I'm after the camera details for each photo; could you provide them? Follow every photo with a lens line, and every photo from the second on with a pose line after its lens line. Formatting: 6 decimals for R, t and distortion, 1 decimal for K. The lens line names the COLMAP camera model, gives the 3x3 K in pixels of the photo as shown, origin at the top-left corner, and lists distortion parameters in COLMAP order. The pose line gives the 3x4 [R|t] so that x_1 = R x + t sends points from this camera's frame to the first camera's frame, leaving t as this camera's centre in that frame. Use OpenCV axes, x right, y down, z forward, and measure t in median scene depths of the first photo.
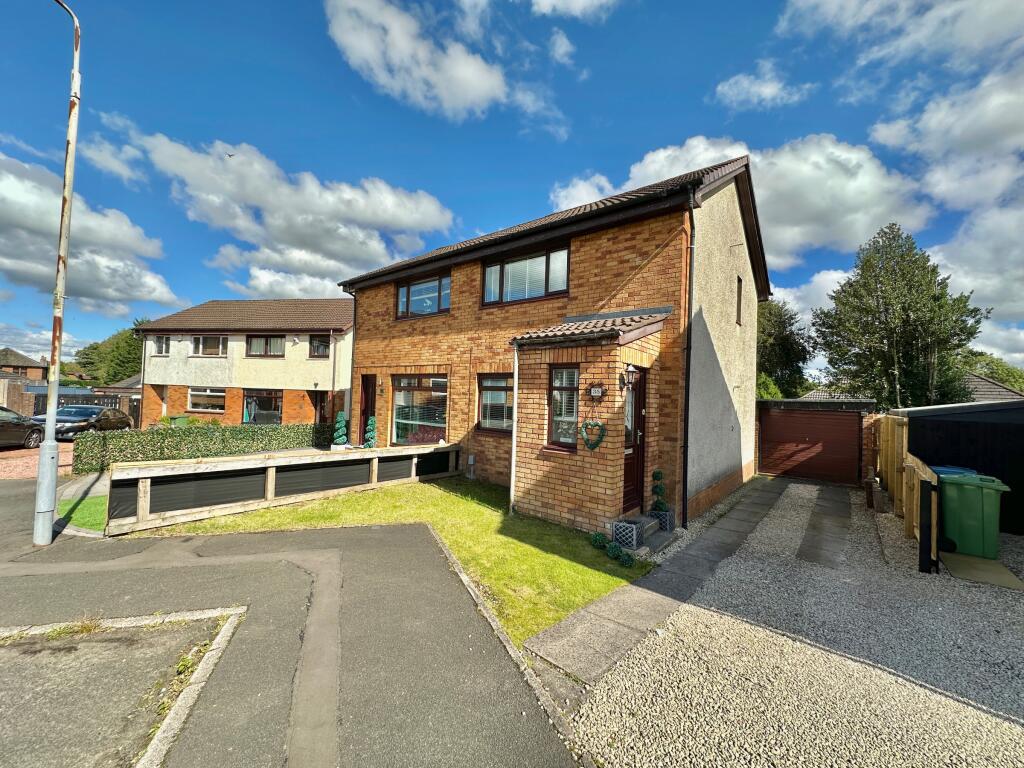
lens RADIAL K [[407.6, 0, 512.0], [0, 407.6, 384.0], [0, 0, 1]] dist [-0.001634, 0.000243]
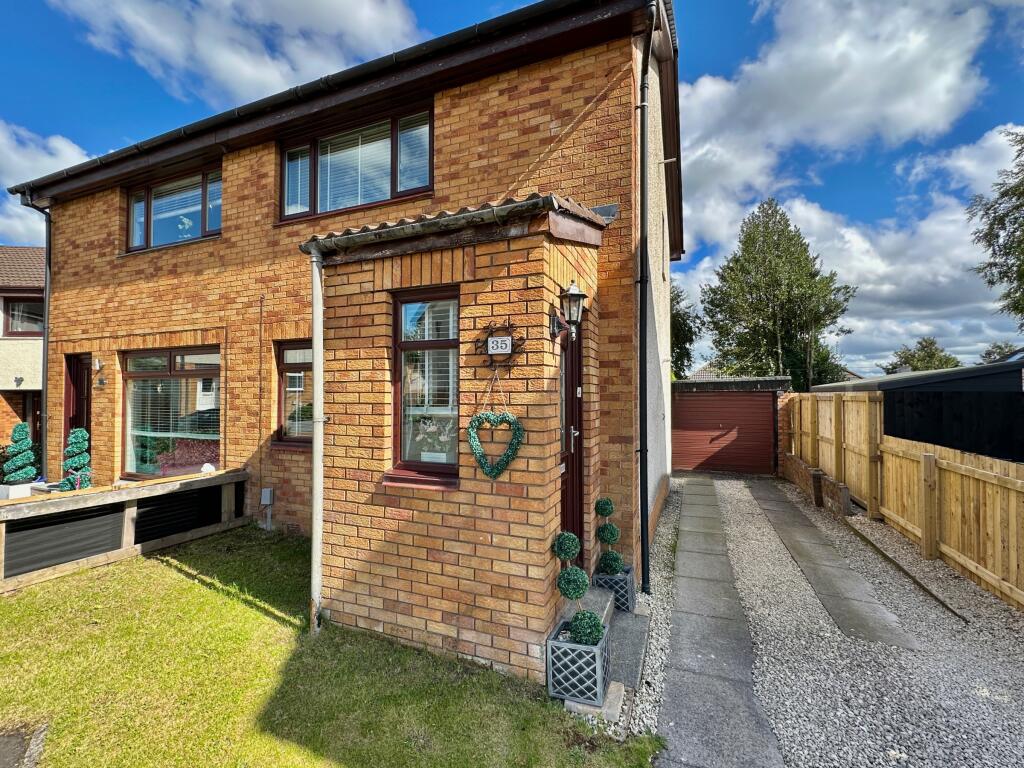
lens RADIAL K [[442.7, 0, 508.9], [0, 442.7, 385.3], [0, 0, 1]] dist [0.000304, 0.000023]
pose [[0.956750, -0.029058, 0.289458, 0.057058], [0.025493, 0.999546, 0.016078, 0.040714], [-0.289794, -0.008003, 0.957056, 0.400340]]
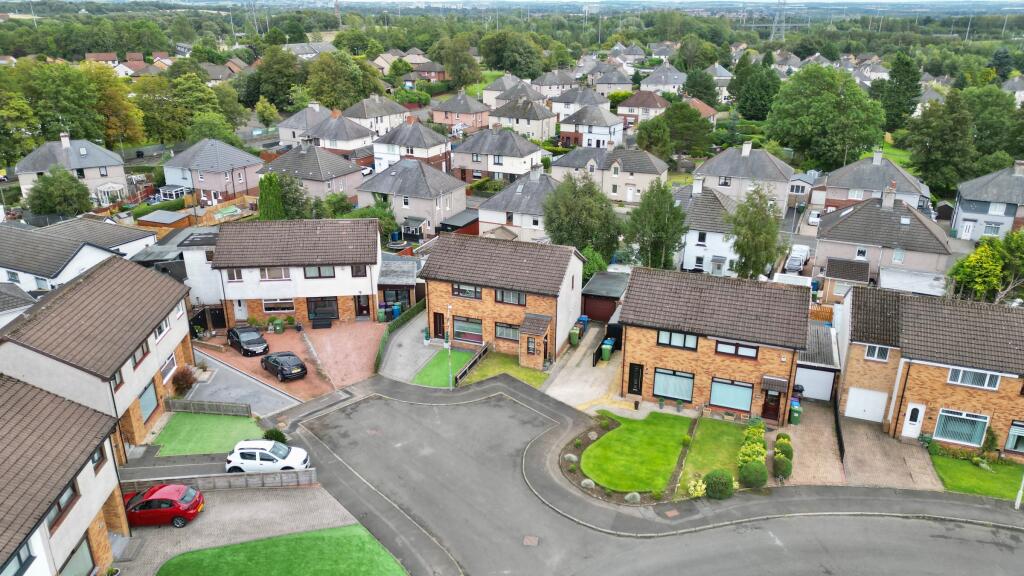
lens RADIAL K [[718.0, 0, 512.0], [0, 718.0, 288.0], [0, 0, 1]] dist [0.000201, 0.000001]
pose [[0.946867, -0.138059, 0.290488, -1.868595], [0.017734, 0.924222, 0.381445, -2.882913], [-0.321137, -0.356025, 0.877563, -4.597010]]
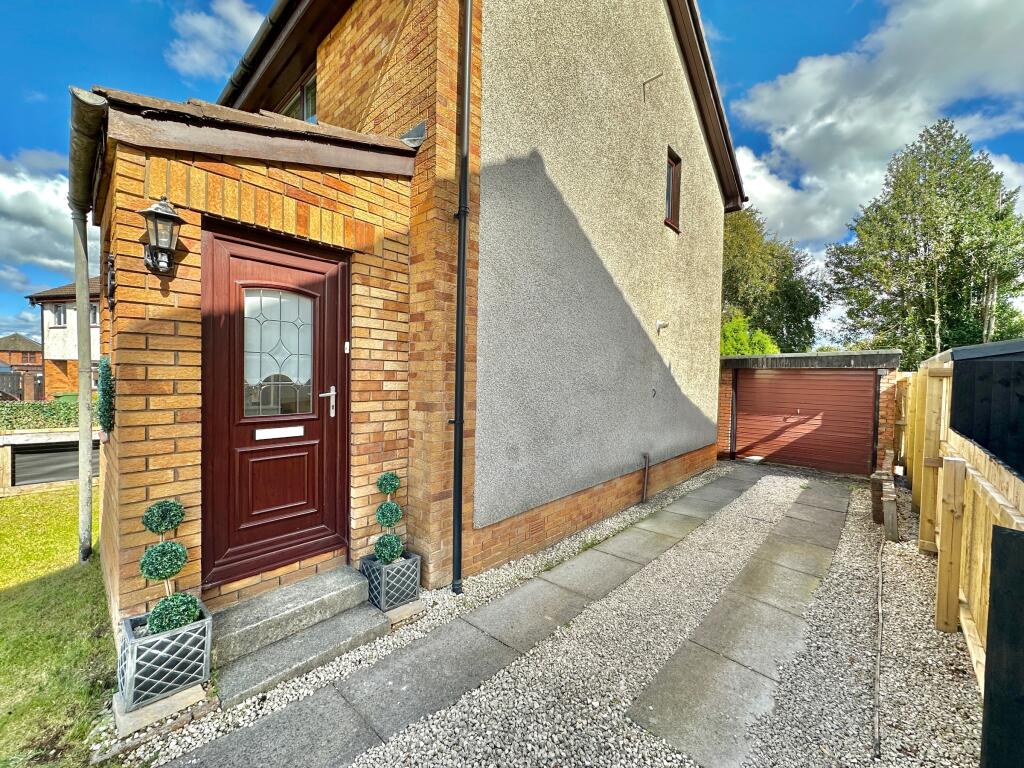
lens RADIAL K [[407.6, 0, 512.0], [0, 407.6, 384.0], [0, 0, 1]] dist [-0.001634, 0.000243]
pose [[0.998500, -0.014599, -0.052769, 0.451981], [0.017246, 0.998598, 0.050046, 0.076288], [0.051964, -0.050881, 0.997352, 0.465699]]
